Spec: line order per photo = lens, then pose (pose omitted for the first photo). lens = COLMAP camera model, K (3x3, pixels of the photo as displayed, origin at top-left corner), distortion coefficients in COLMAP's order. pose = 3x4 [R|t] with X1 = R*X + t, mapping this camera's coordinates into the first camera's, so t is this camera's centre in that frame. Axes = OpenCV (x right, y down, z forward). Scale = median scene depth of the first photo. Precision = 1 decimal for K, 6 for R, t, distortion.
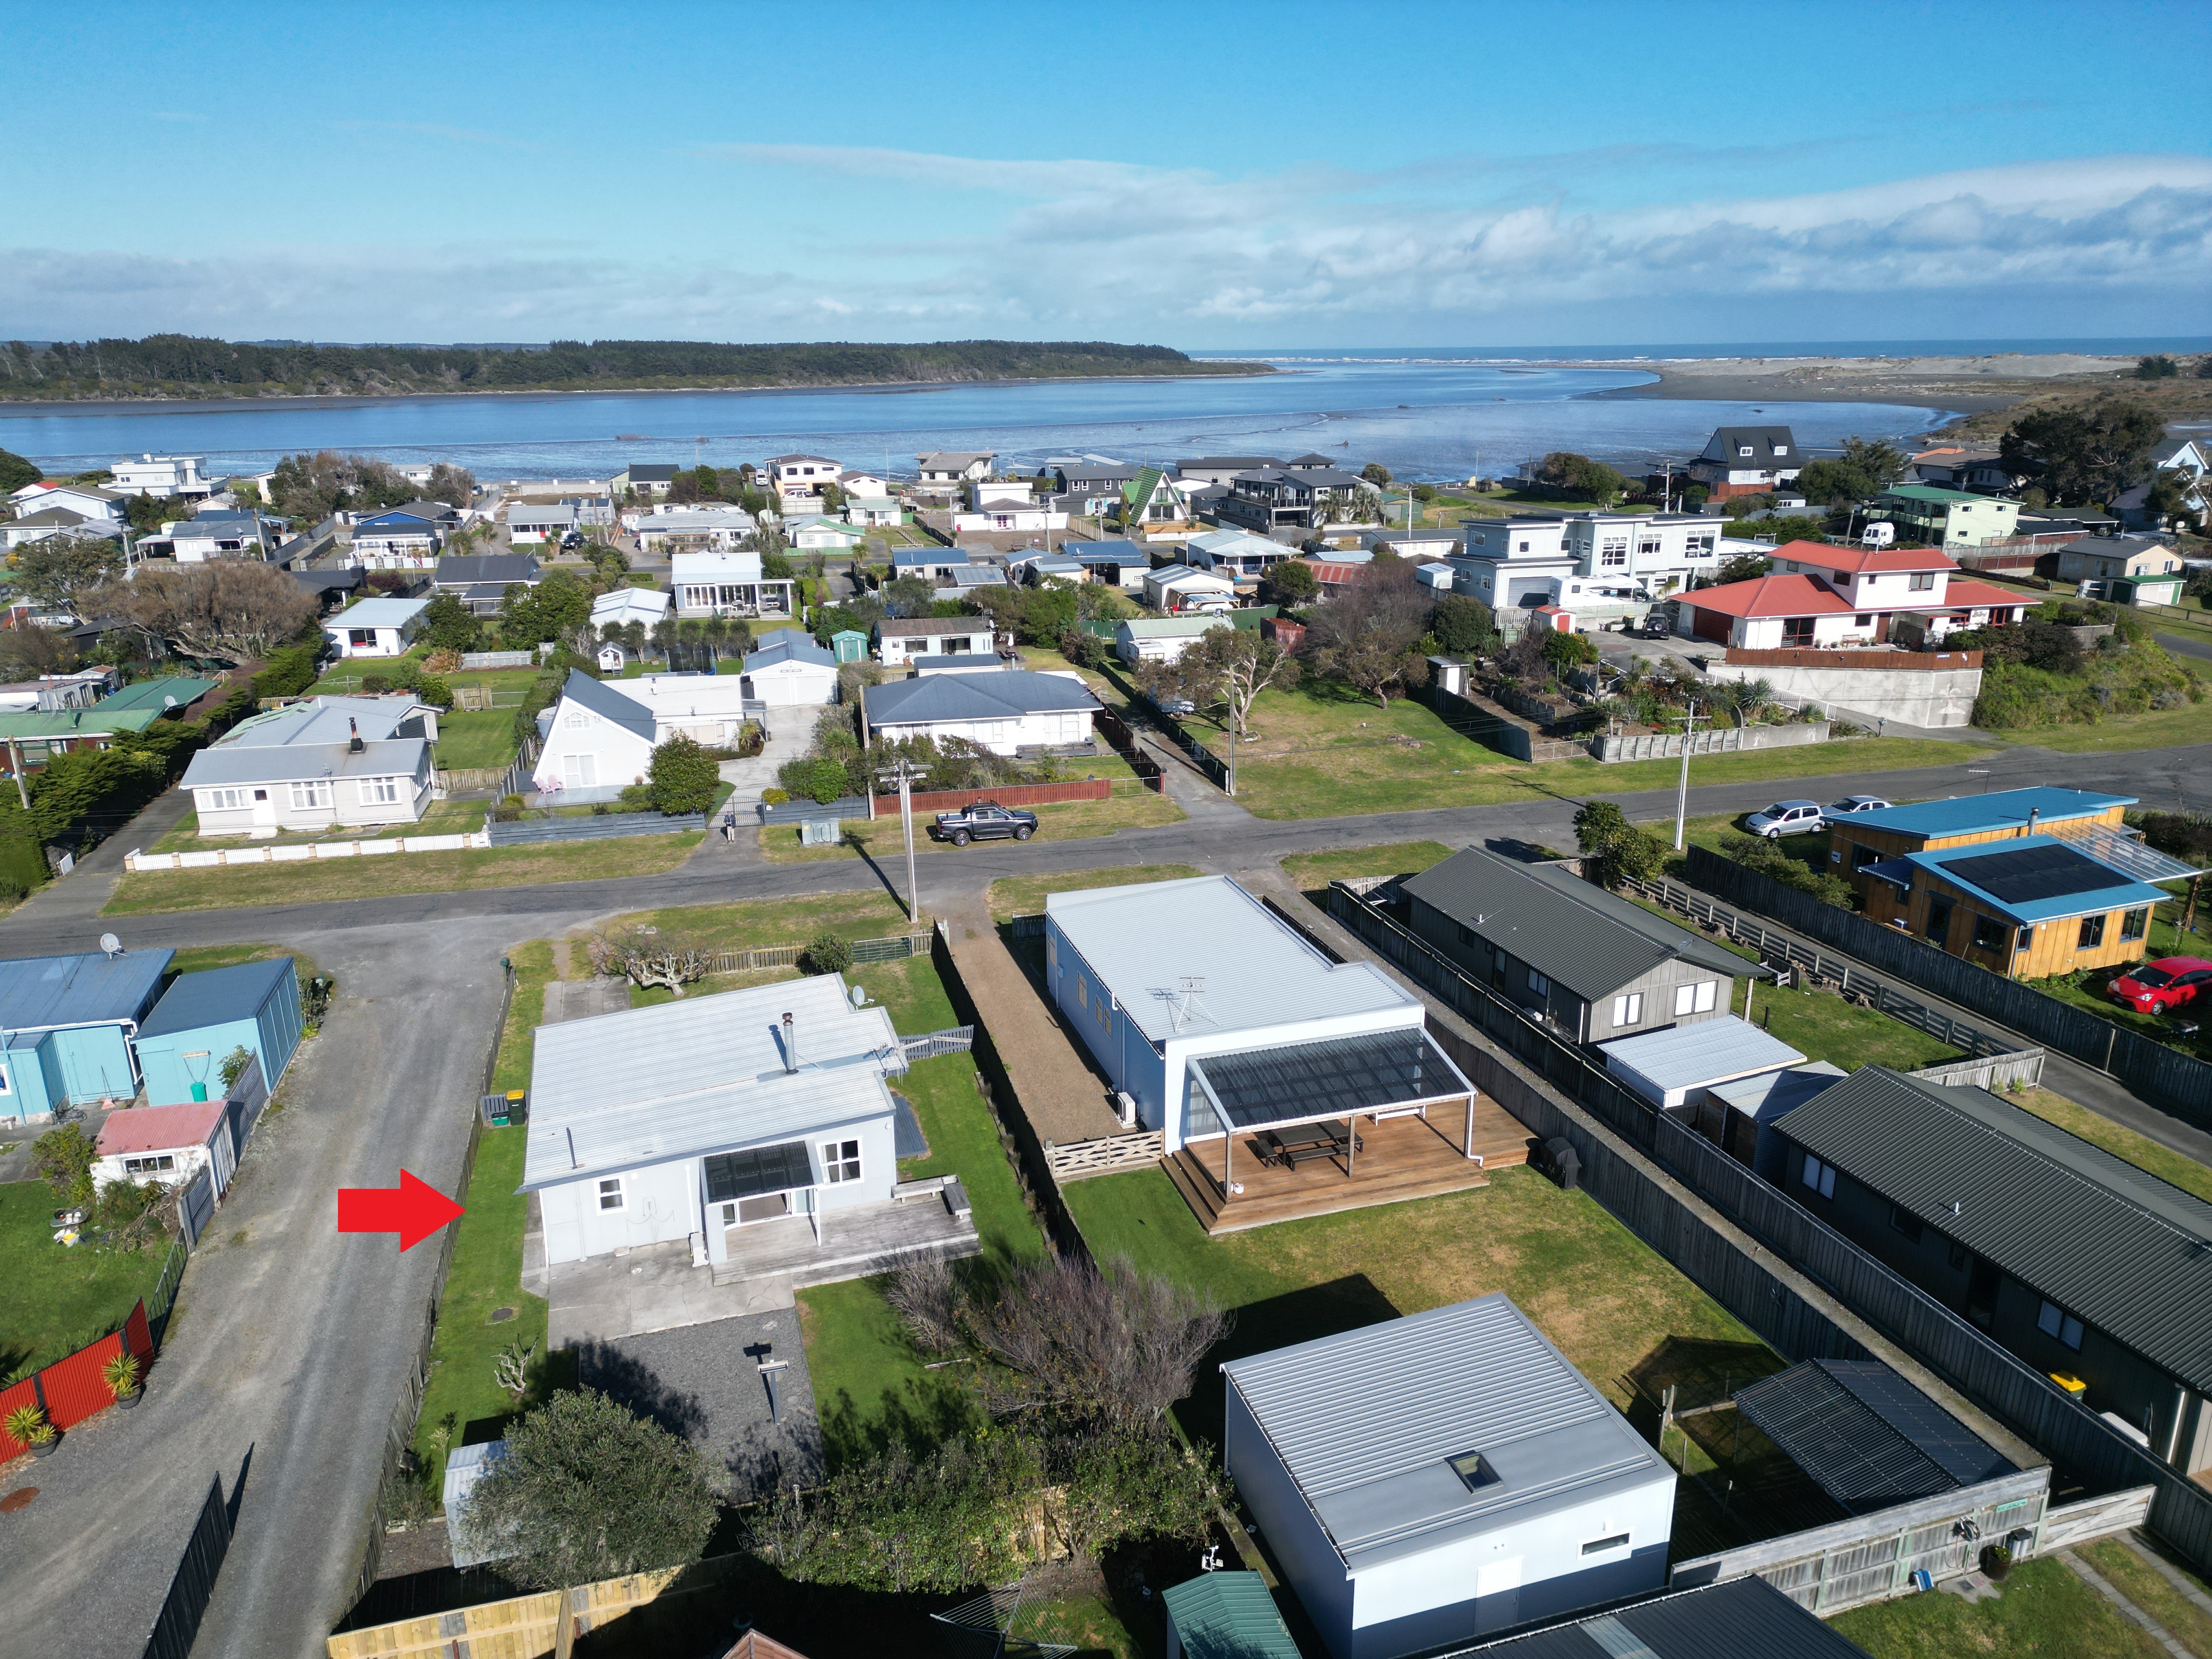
lens RADIAL K [[1521.2, 0, 1101.4], [0, 1521.2, 828.2], [0, 0, 1]] dist [0.074317, -0.072487]
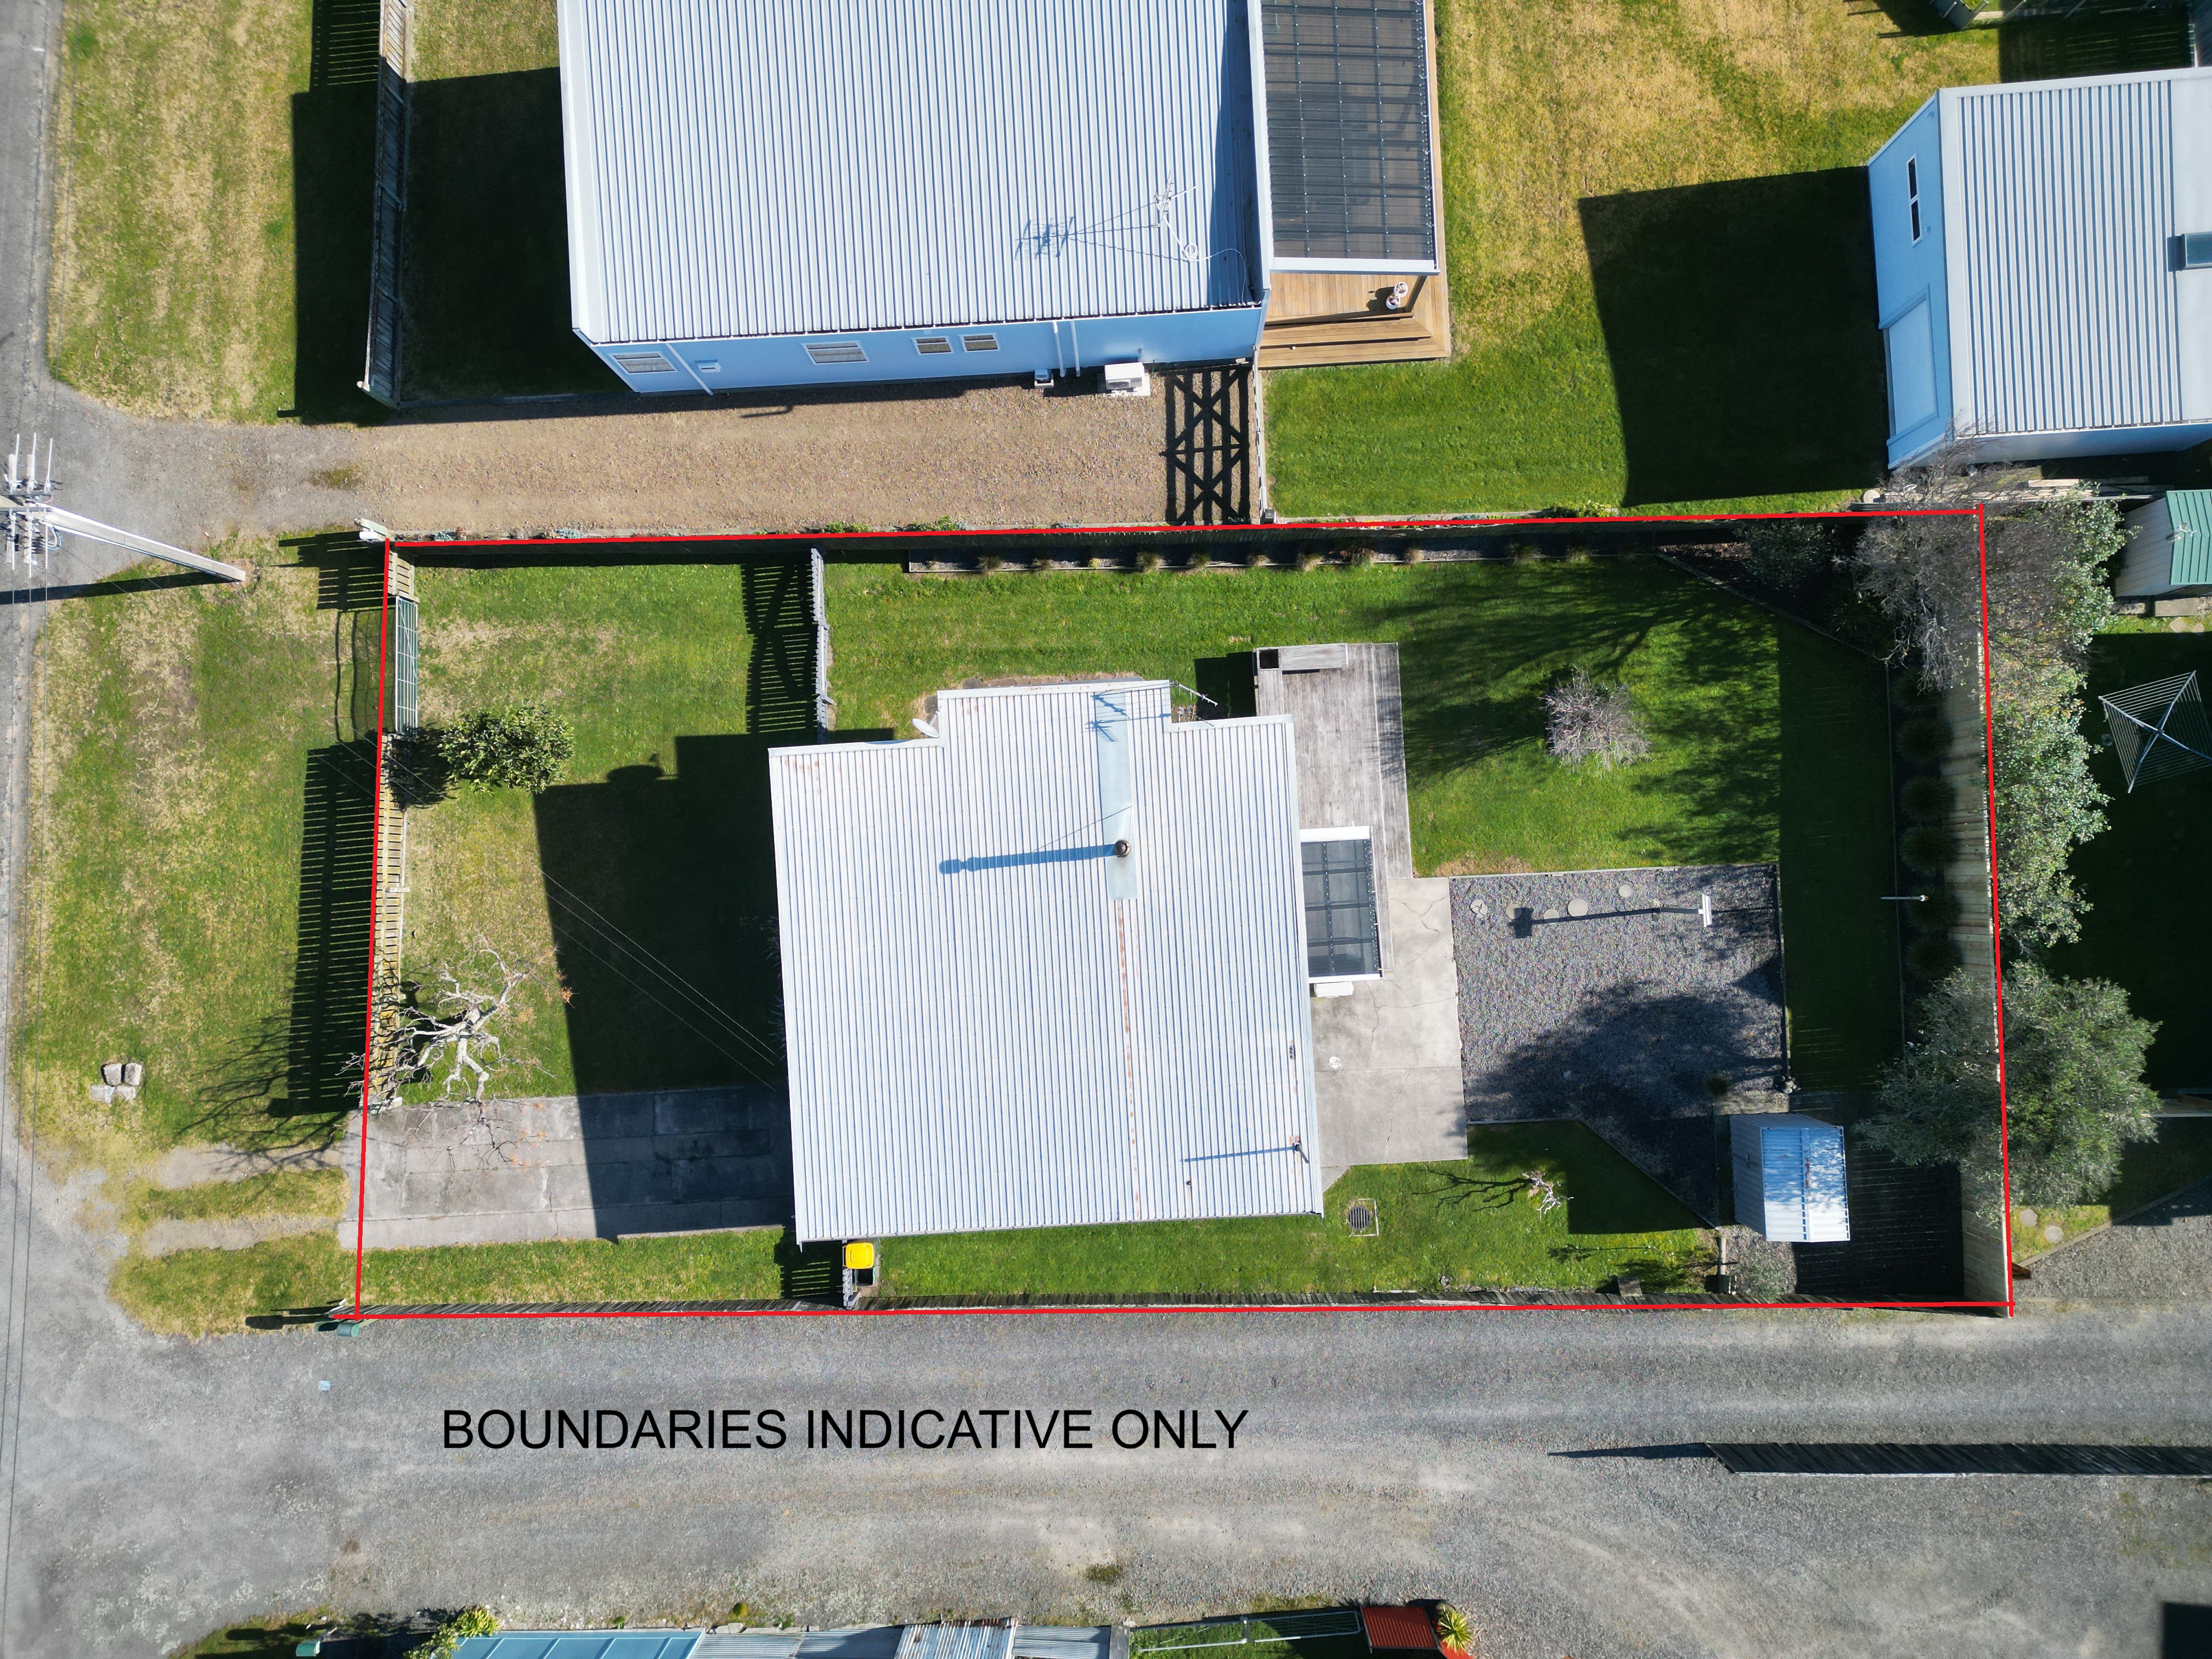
lens RADIAL K [[1521.2, 0, 1101.4], [0, 1521.2, 828.2], [0, 0, 1]] dist [0.074317, -0.072487]
pose [[0.245720, -0.968150, 0.048037, -0.236605], [0.303757, 0.123966, 0.944650, -0.483545], [-0.920518, -0.217528, 0.324543, 0.827213]]
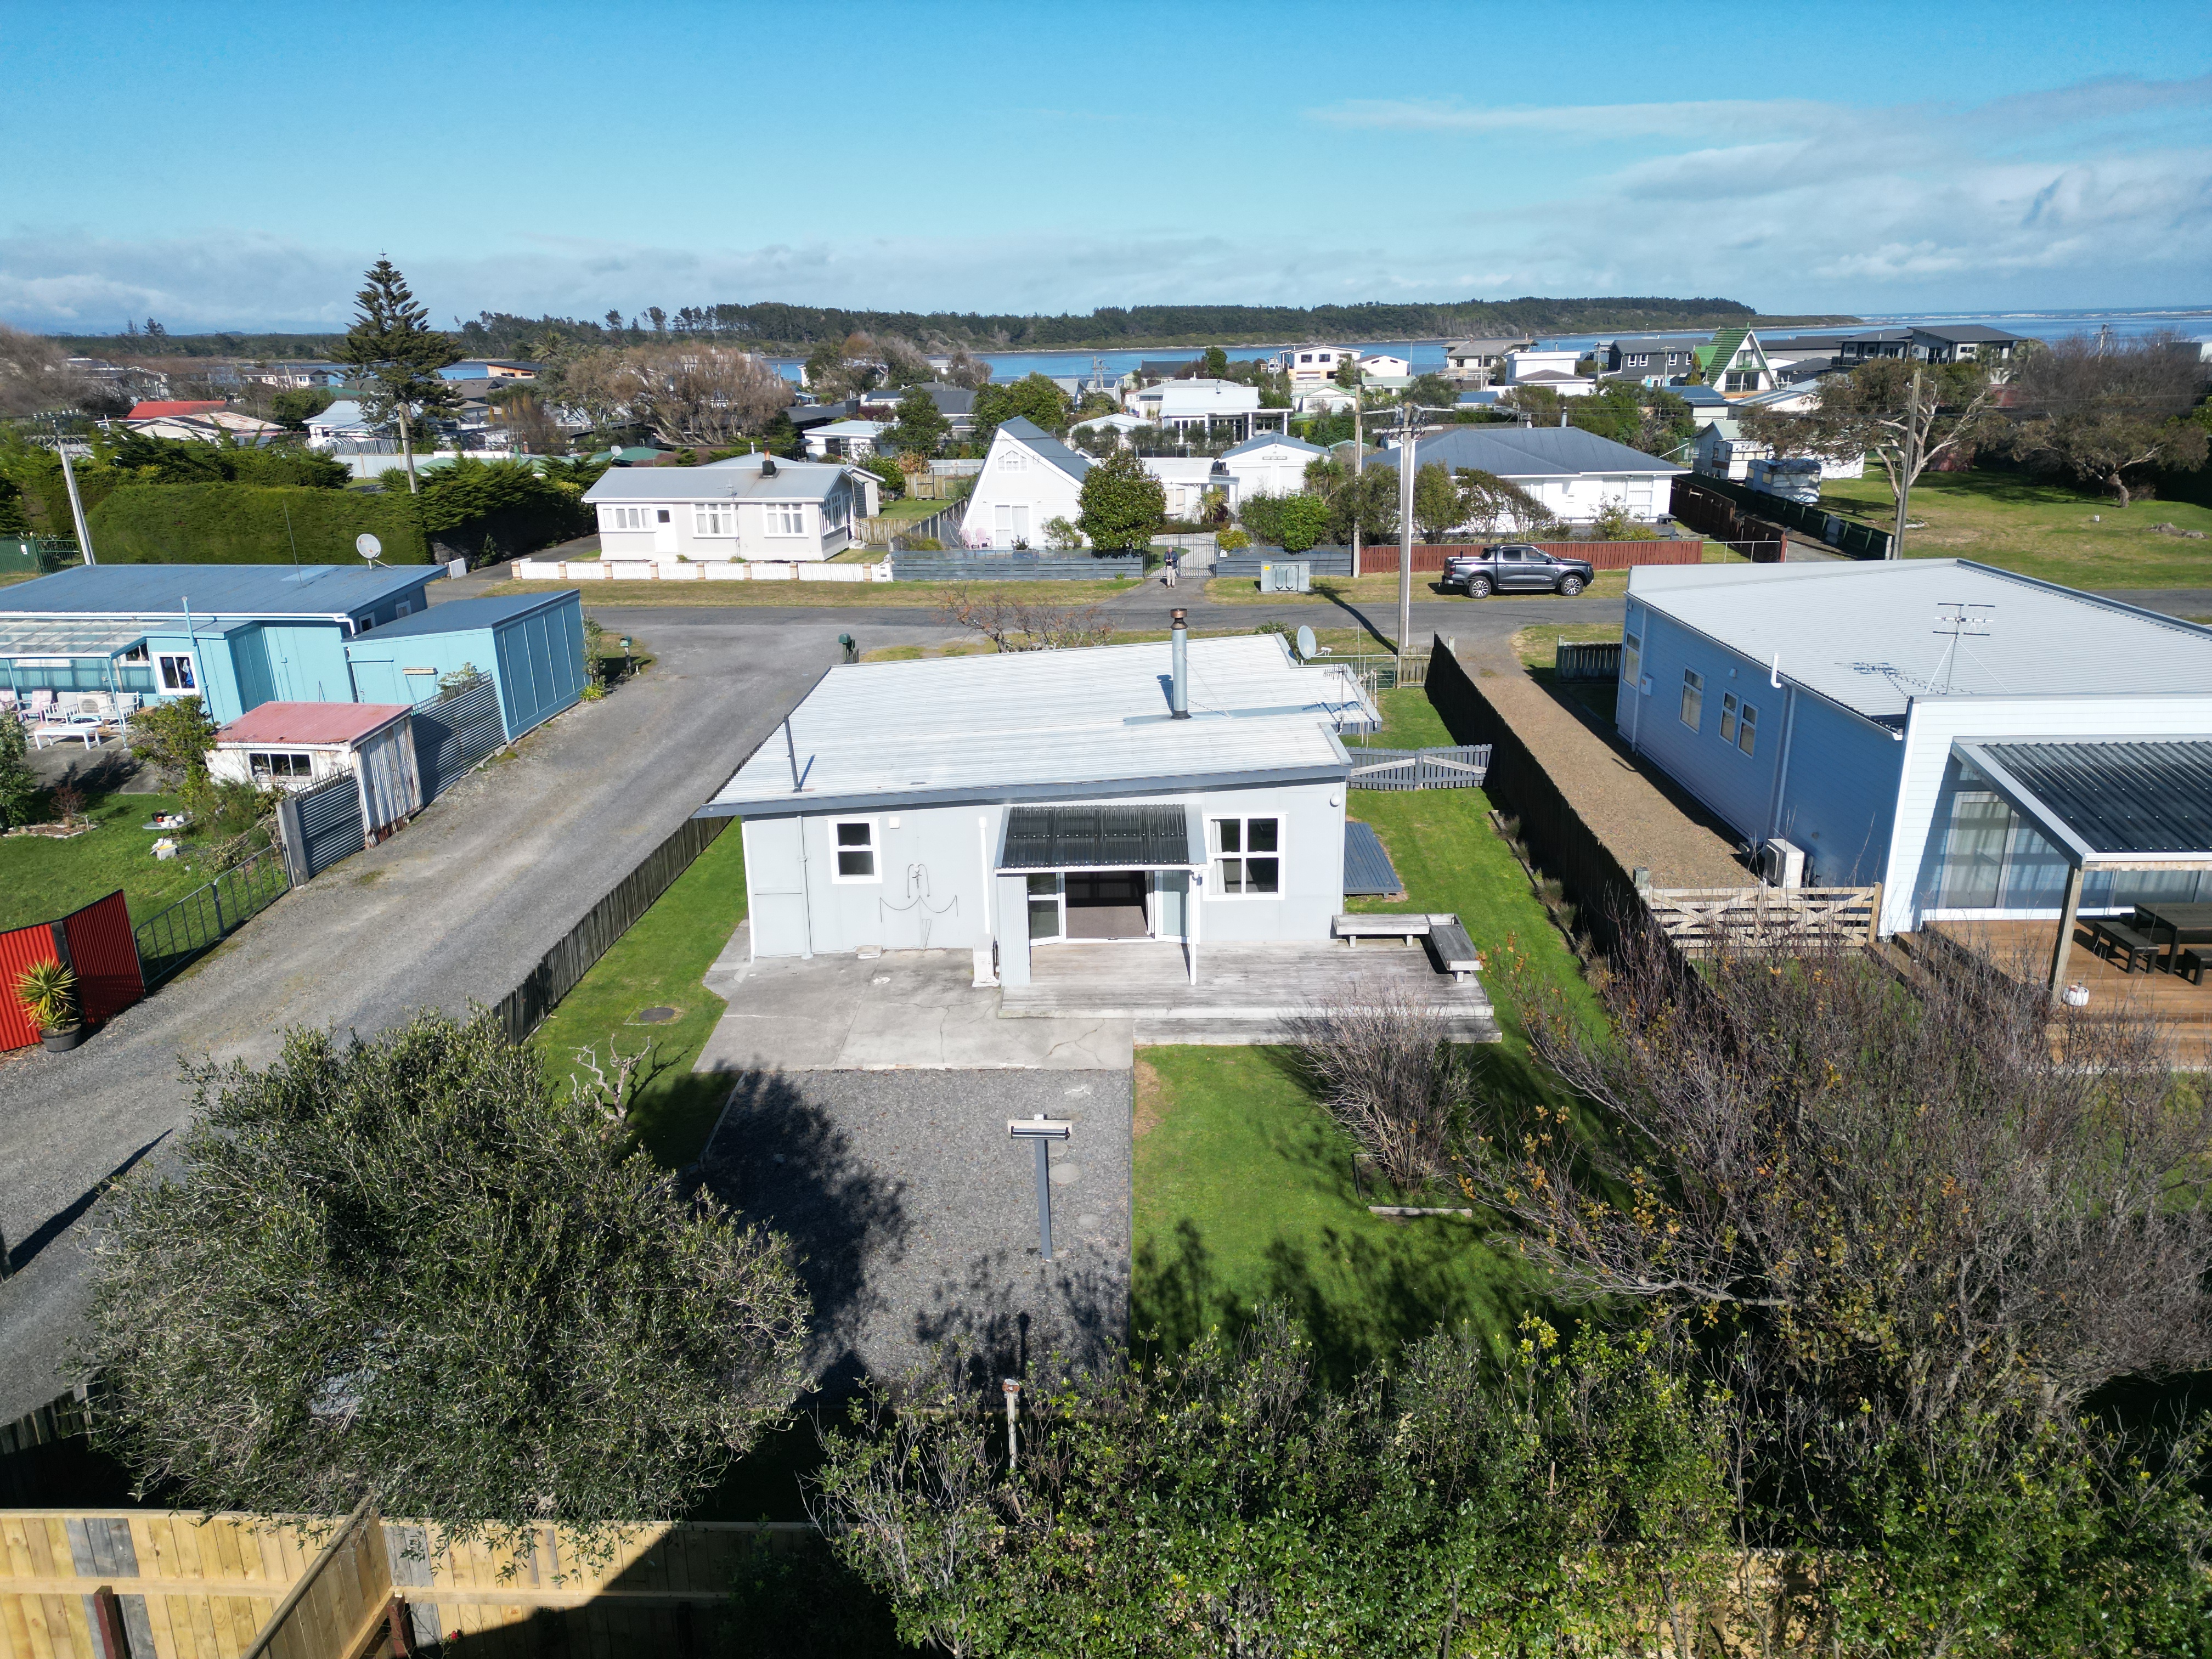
lens RADIAL K [[1544.4, 0, 1109.8], [0, 1544.4, 772.8], [0, 0, 1]] dist [0.056796, -0.033022]
pose [[0.948941, 0.080386, -0.305039, -0.048281], [-0.087022, 0.996173, -0.008198, 0.195778], [0.303212, 0.034325, 0.952305, 0.448394]]
